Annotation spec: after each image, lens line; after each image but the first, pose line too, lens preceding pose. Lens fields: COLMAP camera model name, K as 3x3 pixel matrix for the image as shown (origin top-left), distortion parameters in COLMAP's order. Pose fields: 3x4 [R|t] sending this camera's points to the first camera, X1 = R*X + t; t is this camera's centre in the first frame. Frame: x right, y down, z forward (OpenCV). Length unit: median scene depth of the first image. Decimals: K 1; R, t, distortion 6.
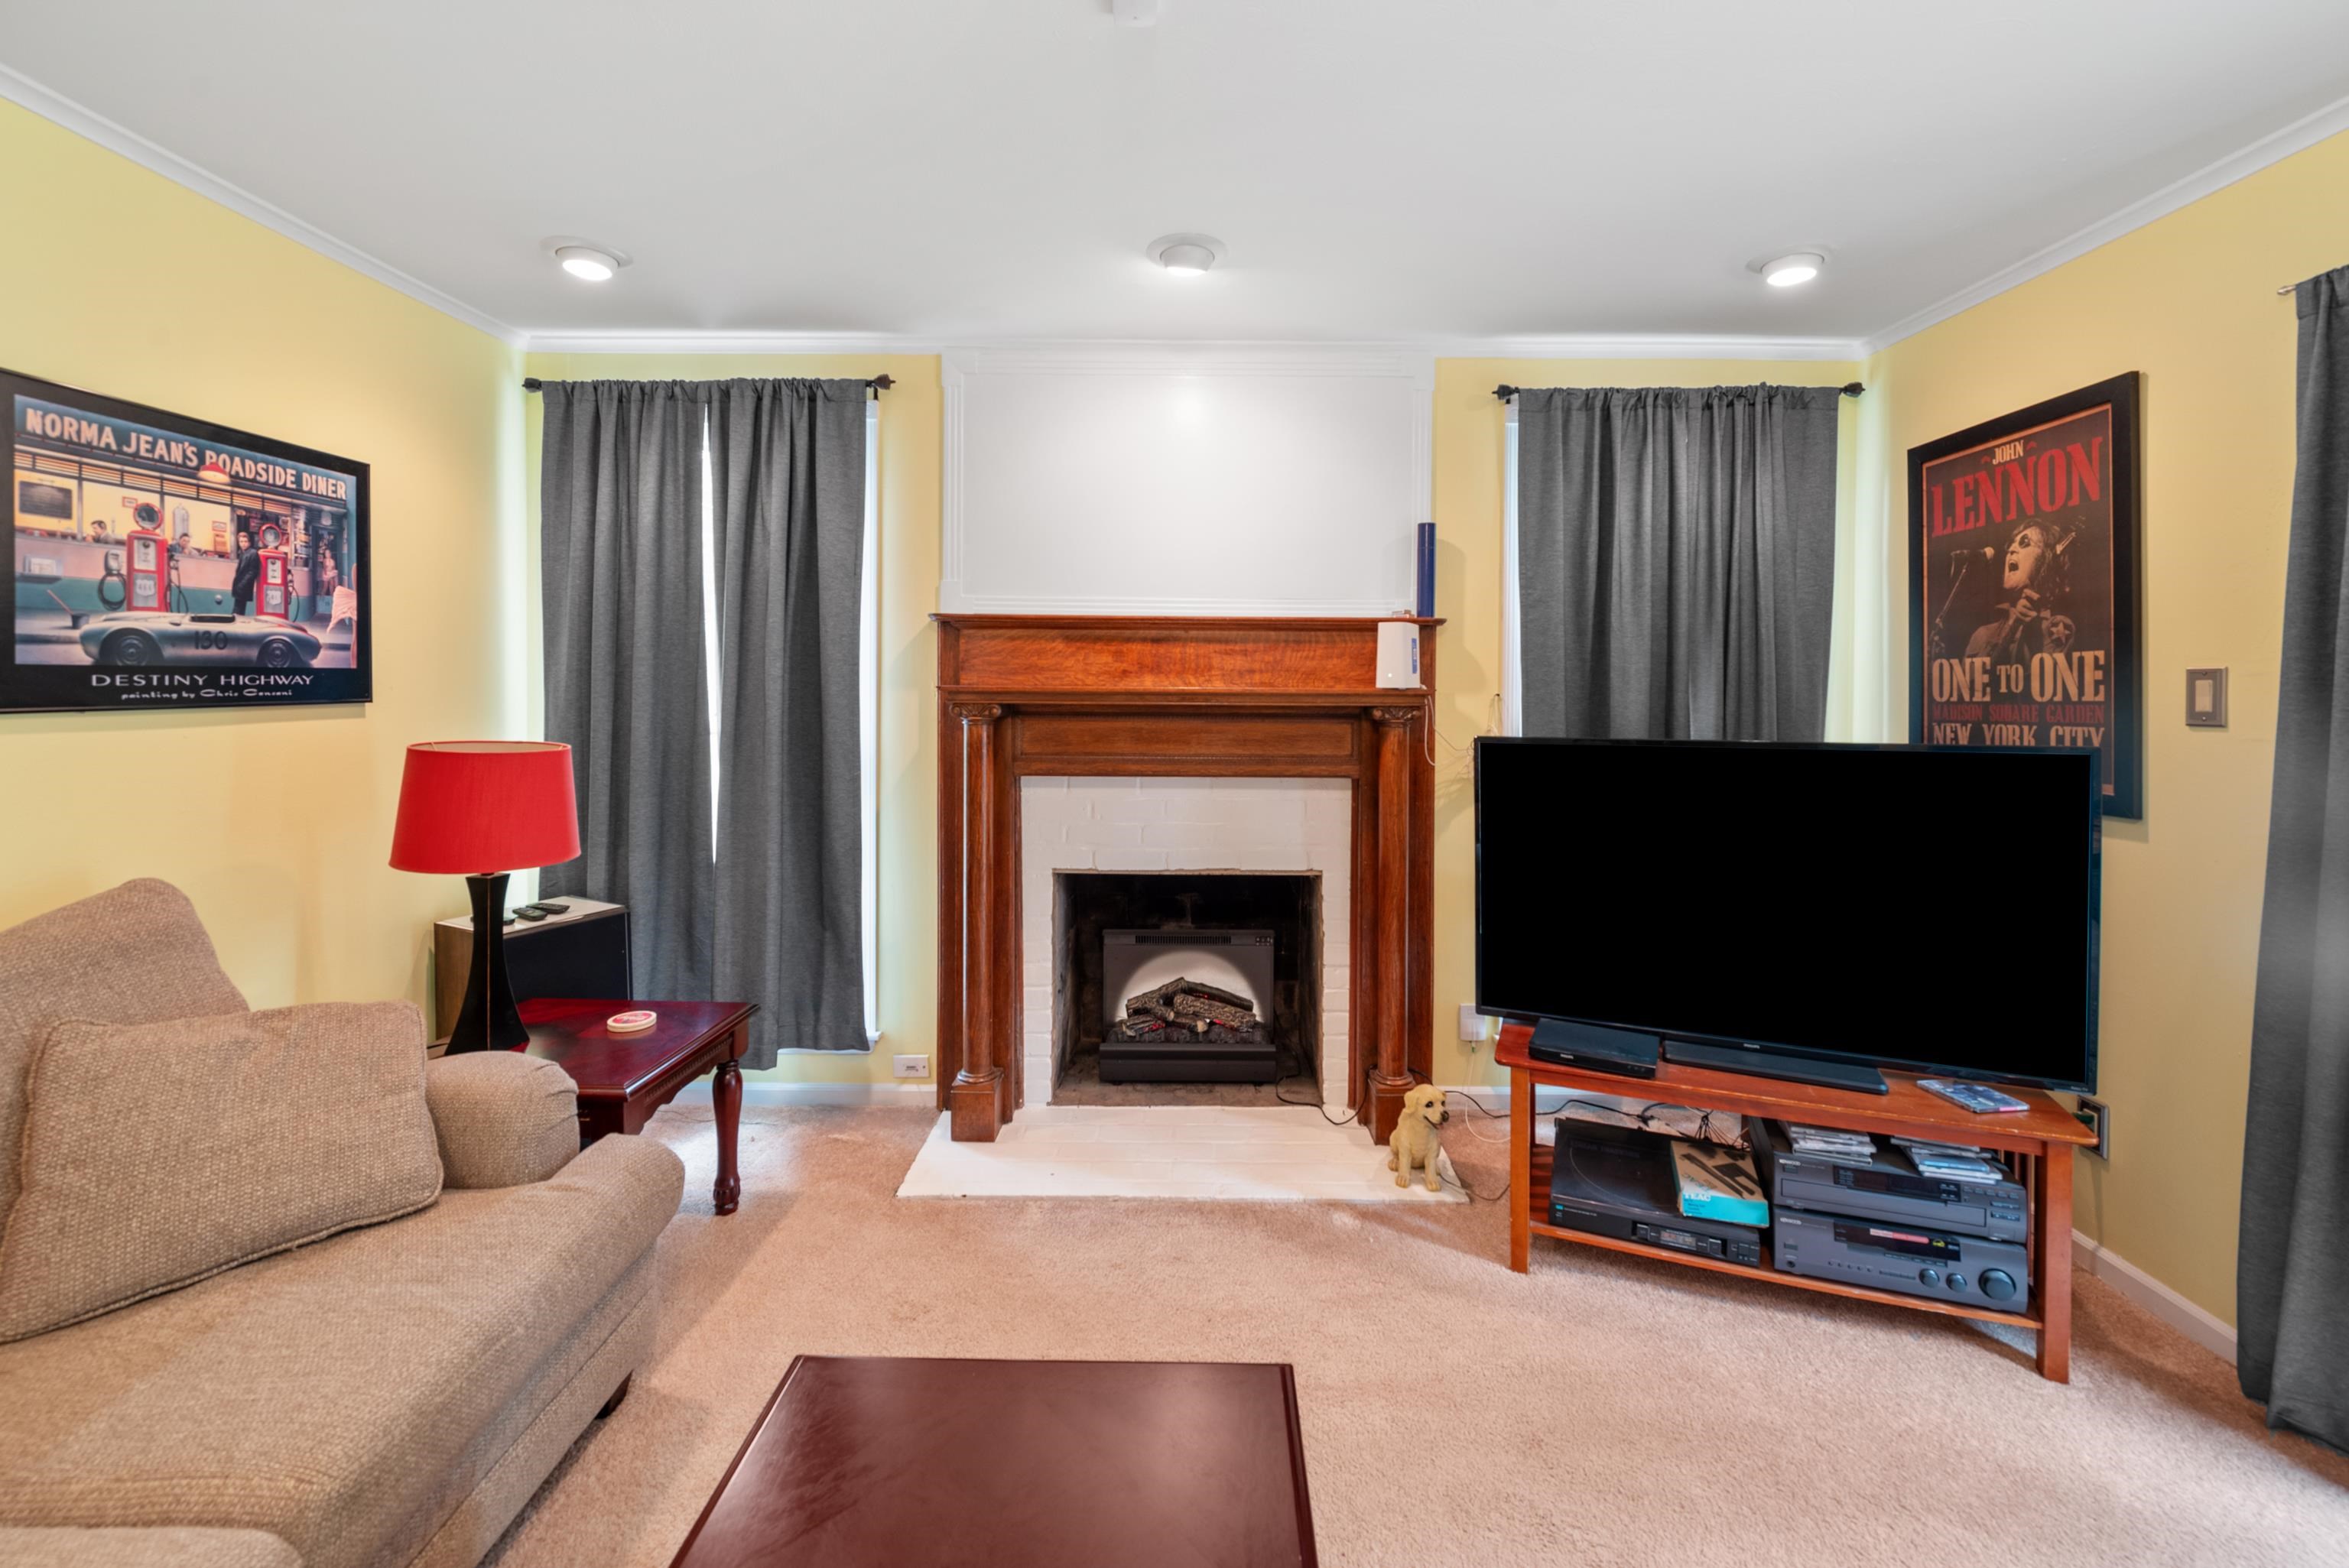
lens RADIAL K [[1010.9, 0, 1169.9], [0, 1010.9, 698.3], [0, 0, 1]] dist [-0.007507, -0.000633]
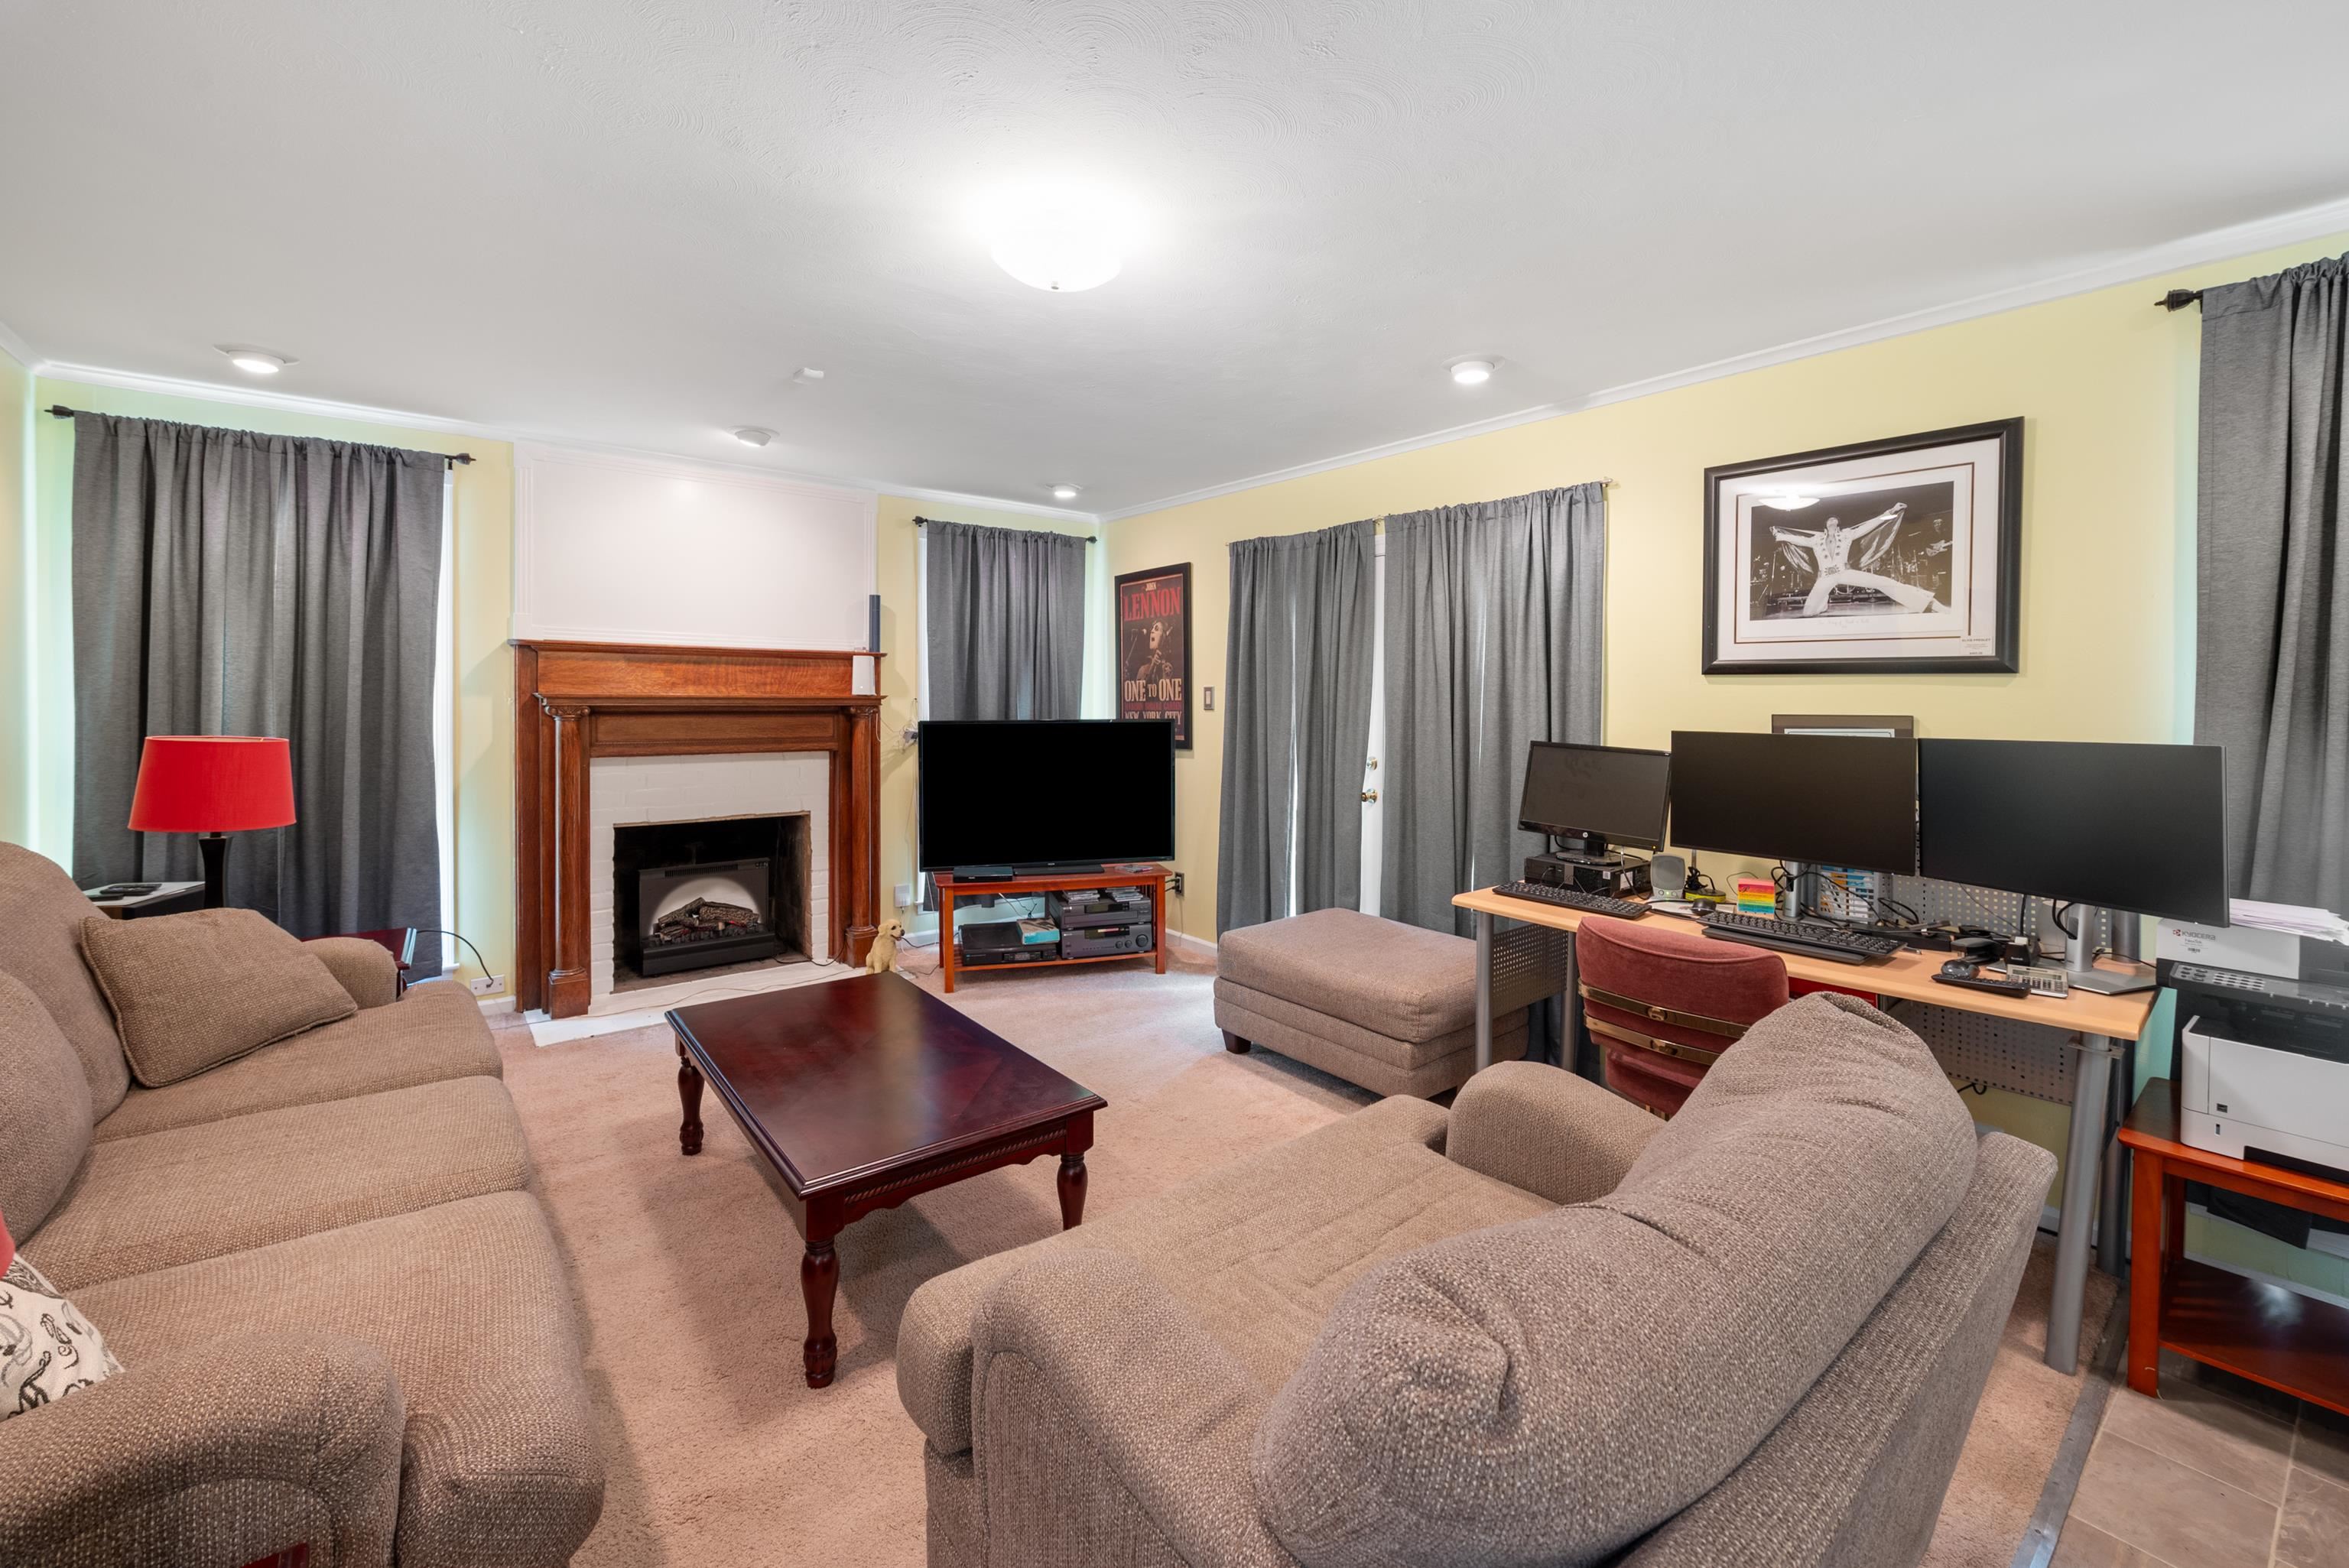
lens RADIAL K [[956.4, 0, 1181.2], [0, 956.4, 711.8], [0, 0, 1]] dist [-0.001090, -0.000095]
pose [[0.780874, -0.011693, 0.624579, -0.338192], [0.006455, 0.999922, 0.010651, 0.004301], [-0.624655, -0.004285, 0.780889, -0.541779]]
